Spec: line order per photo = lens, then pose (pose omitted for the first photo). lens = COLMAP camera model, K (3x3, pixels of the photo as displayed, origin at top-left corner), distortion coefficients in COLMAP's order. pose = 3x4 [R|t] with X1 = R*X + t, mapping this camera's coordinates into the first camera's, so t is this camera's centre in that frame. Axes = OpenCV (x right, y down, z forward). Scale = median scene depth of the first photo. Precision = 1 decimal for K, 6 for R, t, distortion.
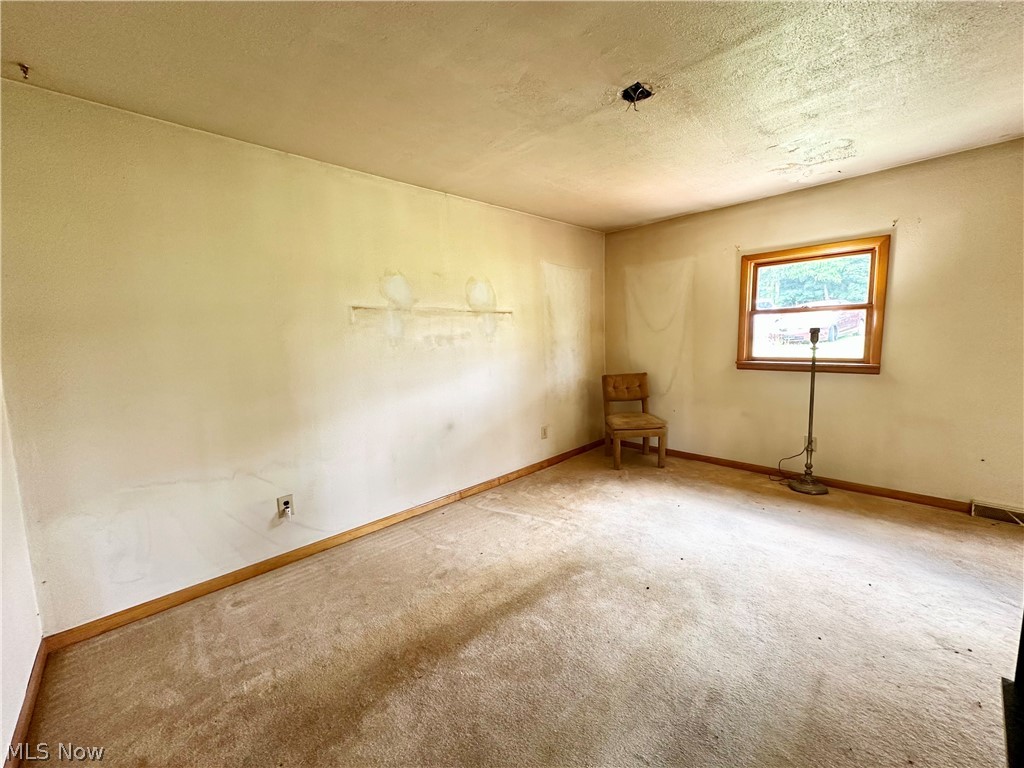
lens RADIAL K [[404.1, 0, 509.1], [0, 404.1, 382.1], [0, 0, 1]] dist [0.012138, 0.000061]
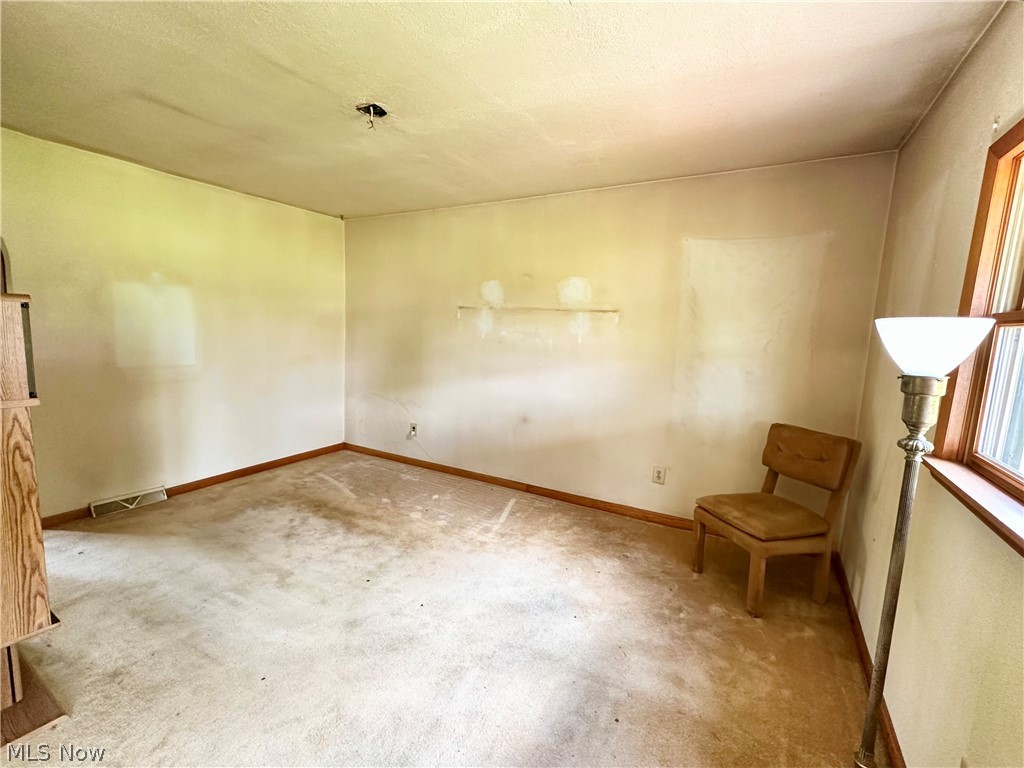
lens RADIAL K [[432.6, 0, 512.0], [0, 432.6, 384.0], [0, 0, 1]] dist [0.001912, 0.000199]
pose [[0.305727, 0.158522, -0.938830, 0.807681], [-0.164307, 0.980033, 0.111974, -0.091796], [0.937835, 0.120023, 0.325669, 0.537181]]
